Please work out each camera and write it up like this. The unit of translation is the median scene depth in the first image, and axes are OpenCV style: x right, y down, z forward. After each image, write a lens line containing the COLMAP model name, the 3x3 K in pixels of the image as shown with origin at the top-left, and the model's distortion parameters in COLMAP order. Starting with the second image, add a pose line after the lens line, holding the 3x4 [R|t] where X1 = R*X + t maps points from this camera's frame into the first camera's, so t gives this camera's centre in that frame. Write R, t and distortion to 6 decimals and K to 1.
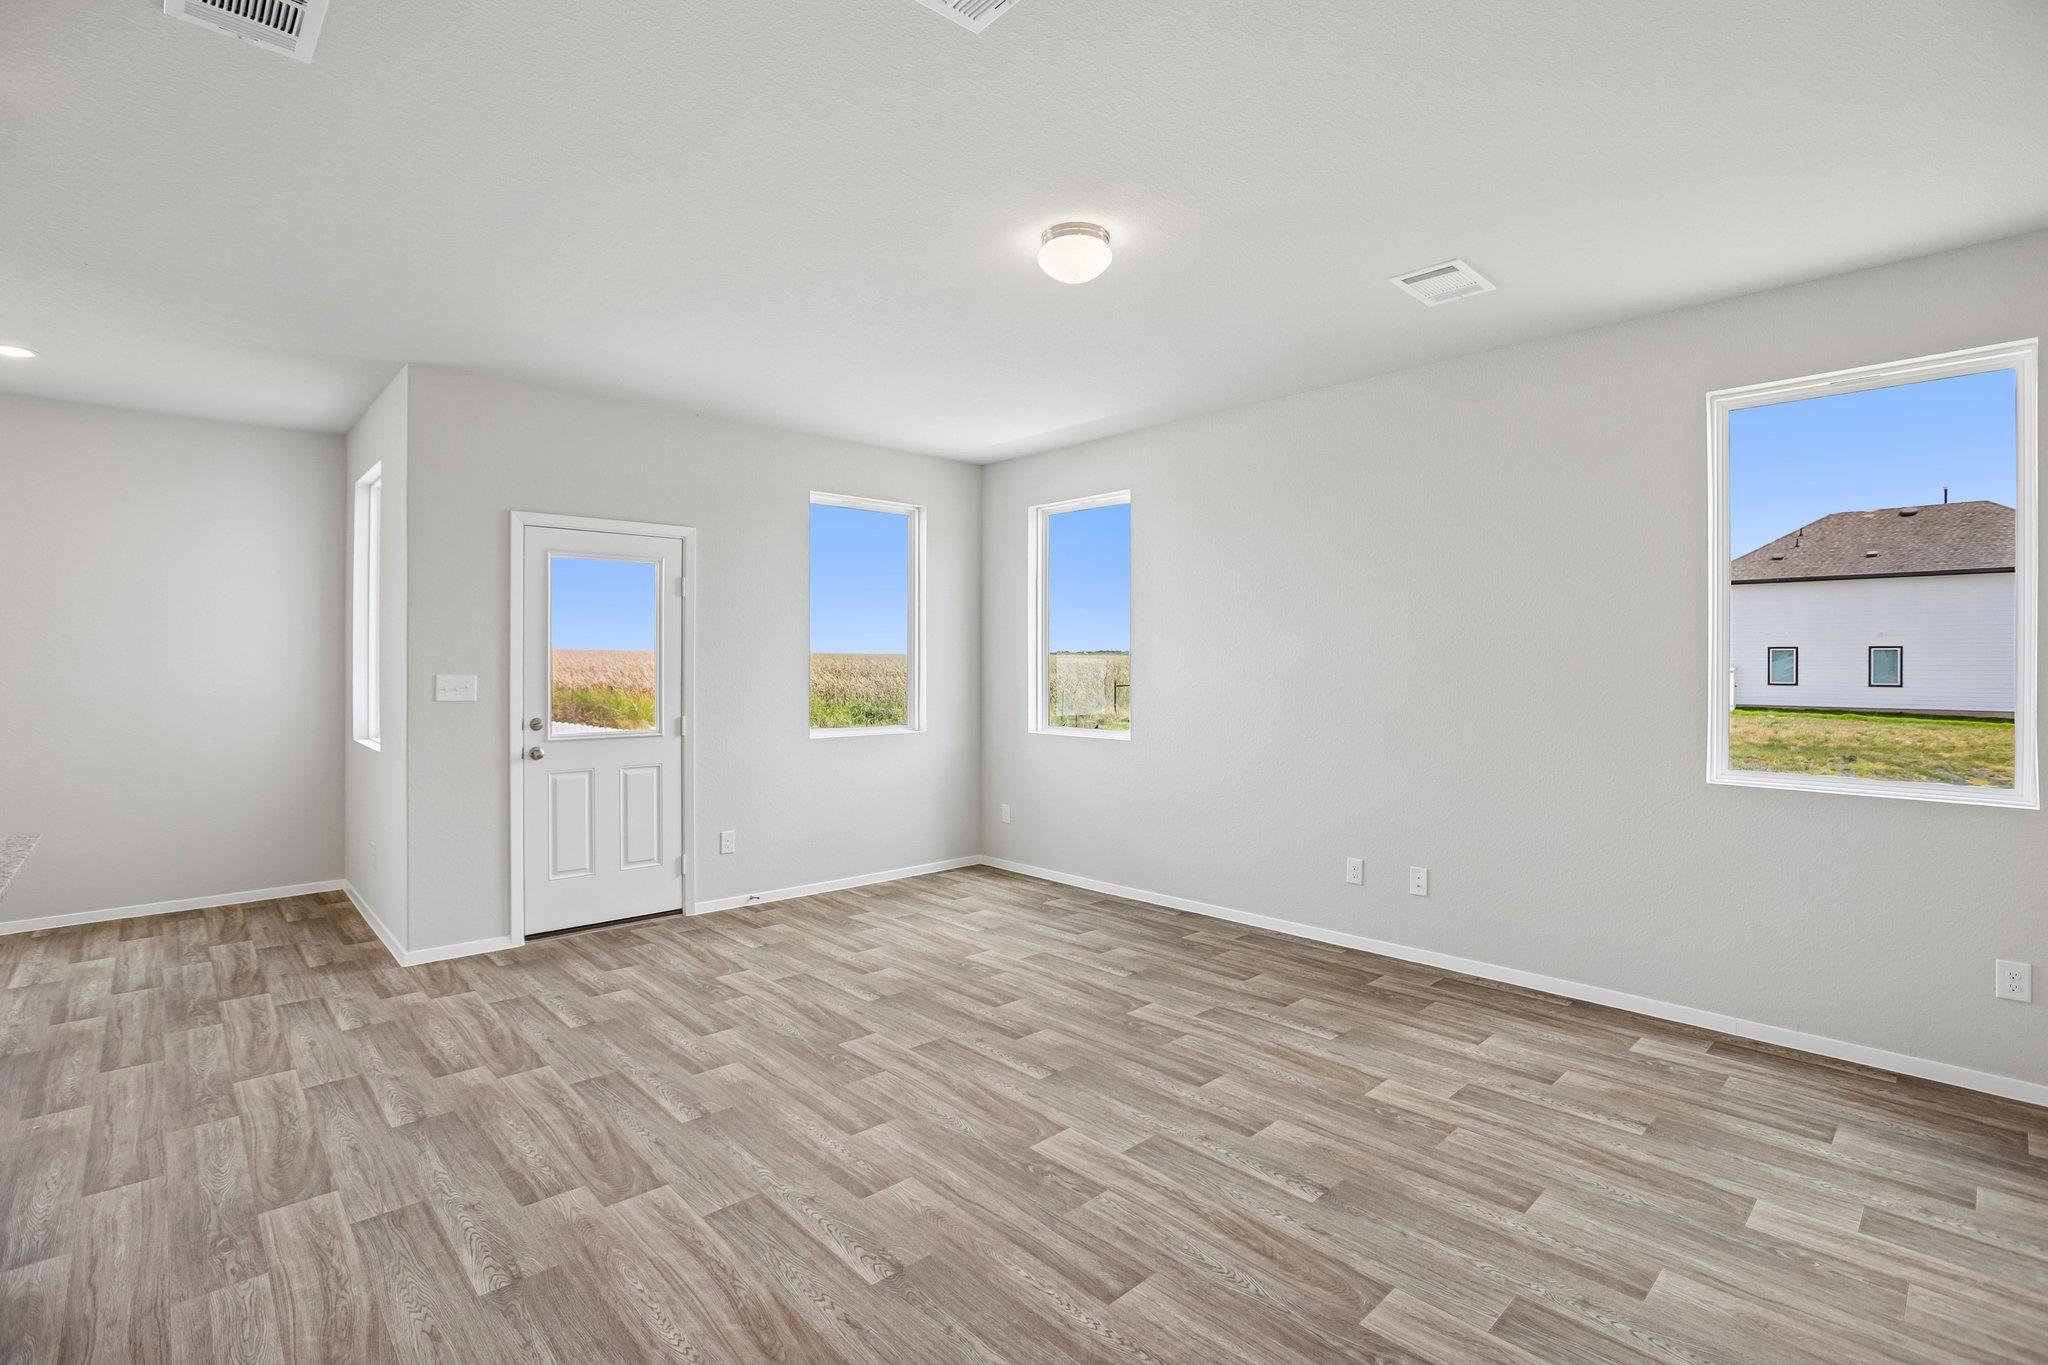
lens RADIAL K [[930.9, 0, 1040.6], [0, 930.9, 675.6], [0, 0, 1]] dist [-0.023631, 0.005882]
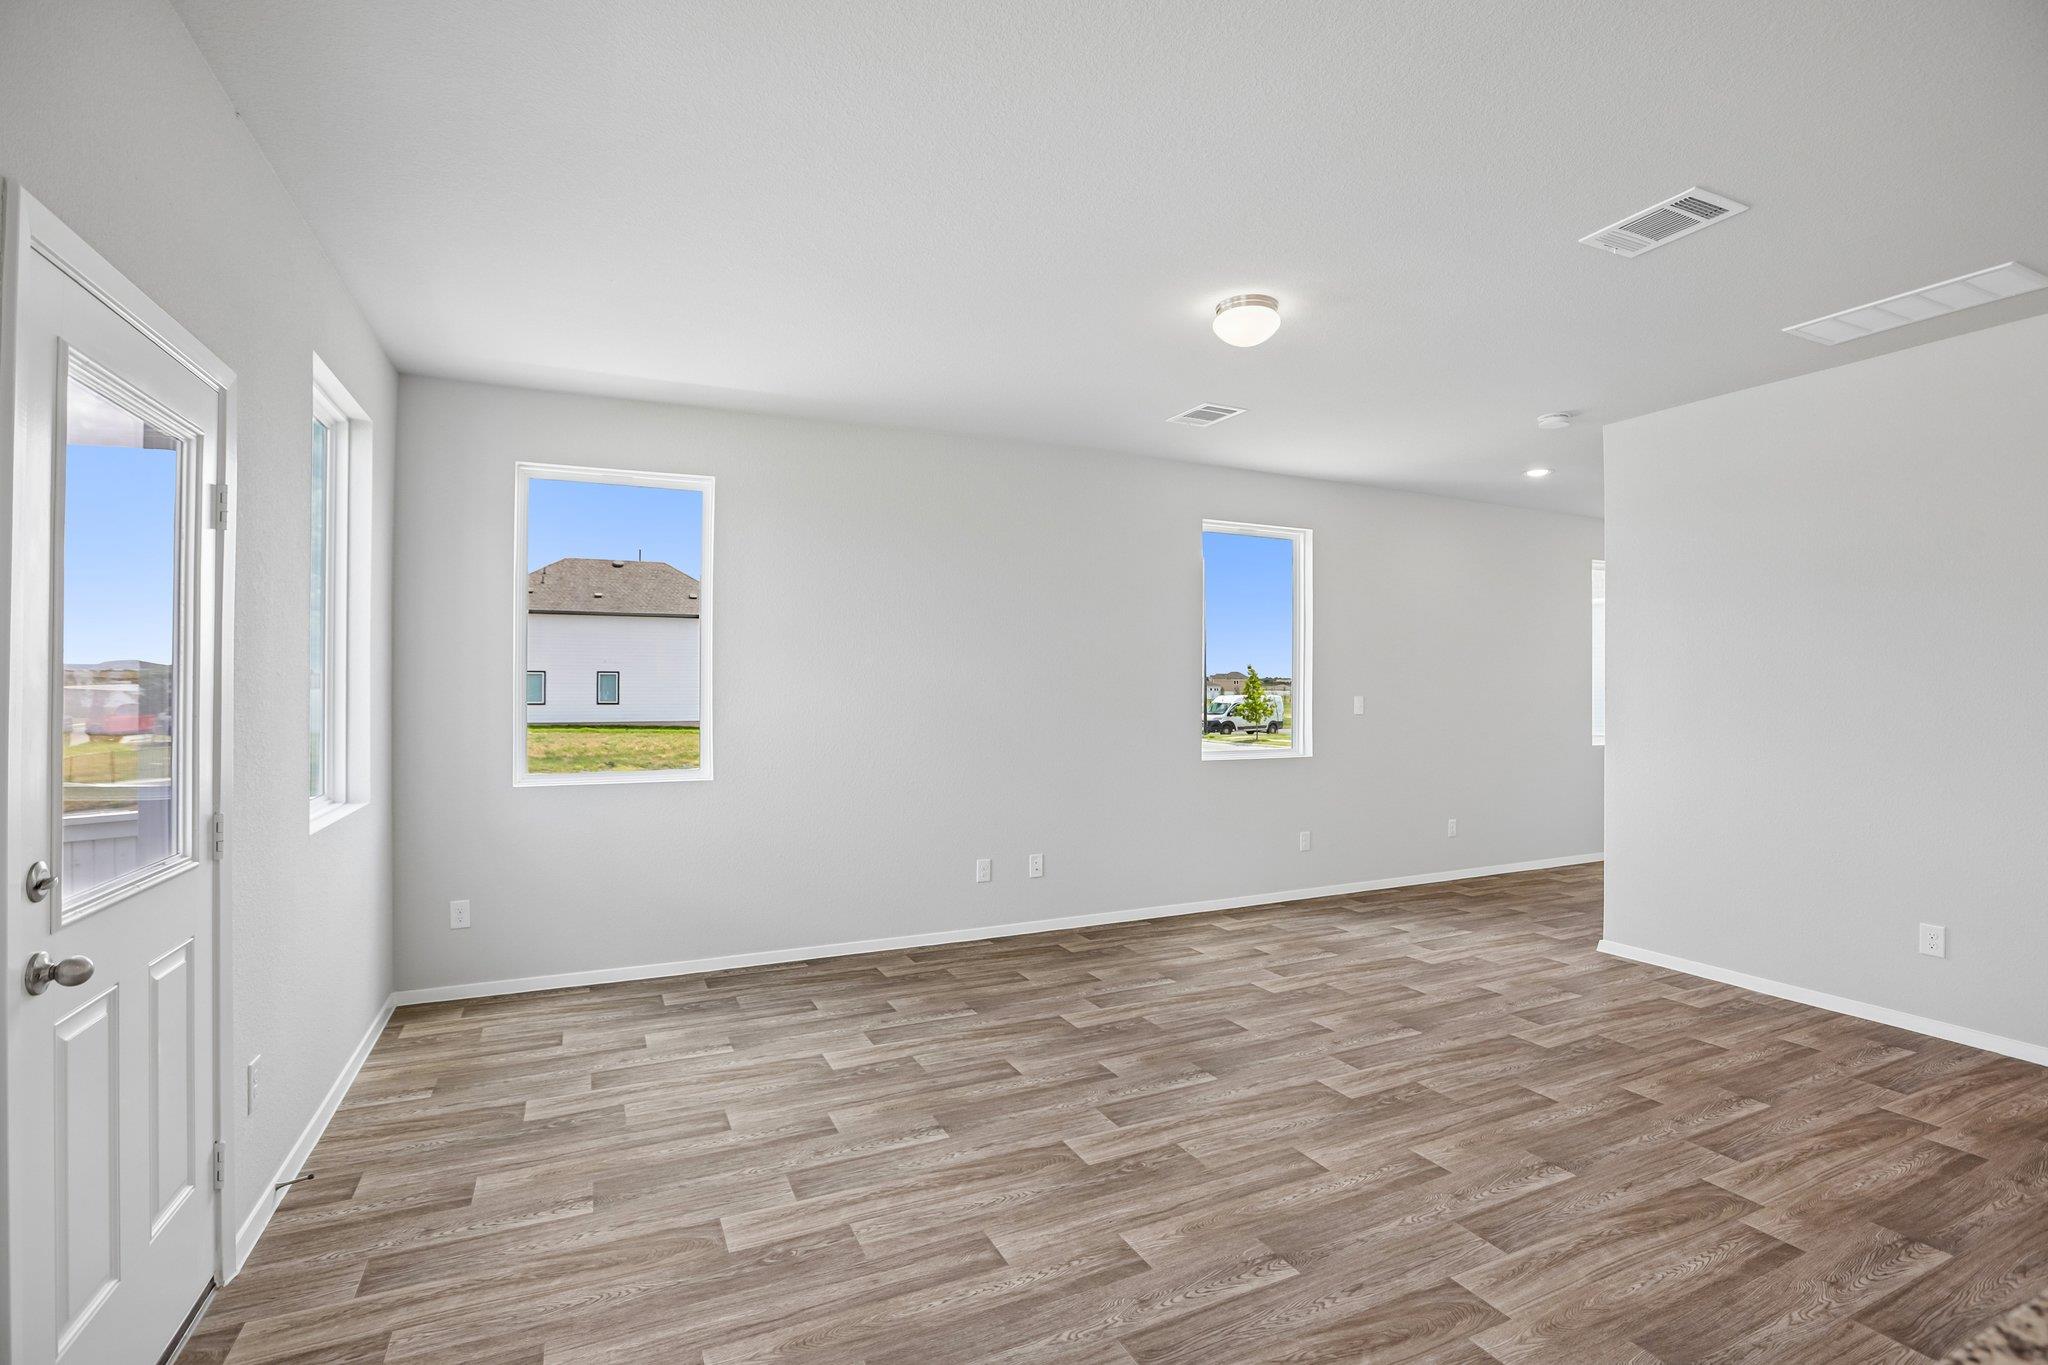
lens RADIAL K [[930.9, 0, 1031.7], [0, 930.9, 690.9], [0, 0, 1]] dist [-0.023631, 0.005882]
pose [[0.311251, 0.003637, 0.950321, -0.923725], [0.000648, 0.999992, -0.004039, -0.006511], [-0.950327, 0.001873, 0.311246, 0.741836]]
